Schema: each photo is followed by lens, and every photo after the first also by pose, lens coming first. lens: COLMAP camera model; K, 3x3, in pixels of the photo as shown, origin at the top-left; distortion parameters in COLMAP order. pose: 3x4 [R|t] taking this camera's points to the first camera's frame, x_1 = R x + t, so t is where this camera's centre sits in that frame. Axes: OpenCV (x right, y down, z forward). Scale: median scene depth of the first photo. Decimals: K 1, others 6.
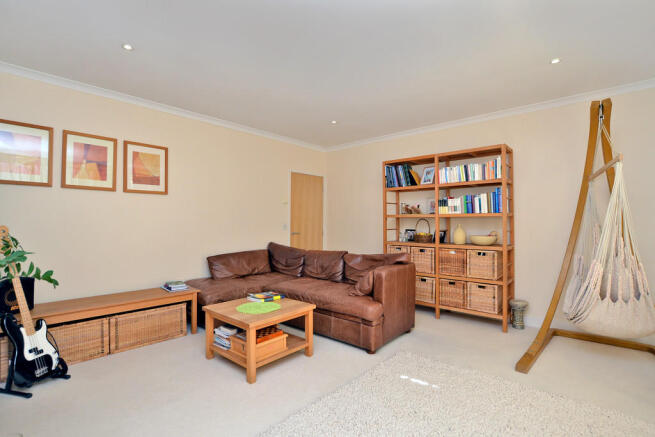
lens RADIAL K [[309.0, 0, 327.5], [0, 309.0, 218.5], [0, 0, 1]] dist [-0.021186, 0.000613]
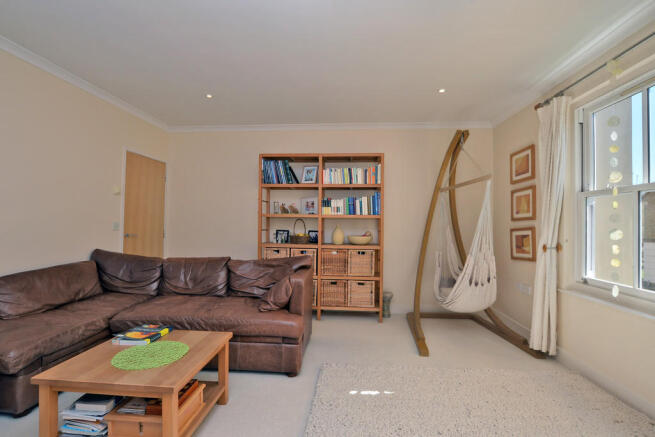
lens RADIAL K [[309.0, 0, 327.5], [0, 309.0, 218.5], [0, 0, 1]] dist [-0.021186, 0.000613]
pose [[0.801199, 0.019021, 0.598096, -0.223222], [-0.020209, 0.999785, -0.004723, 0.002588], [-0.598057, -0.008303, 0.801411, 0.196472]]
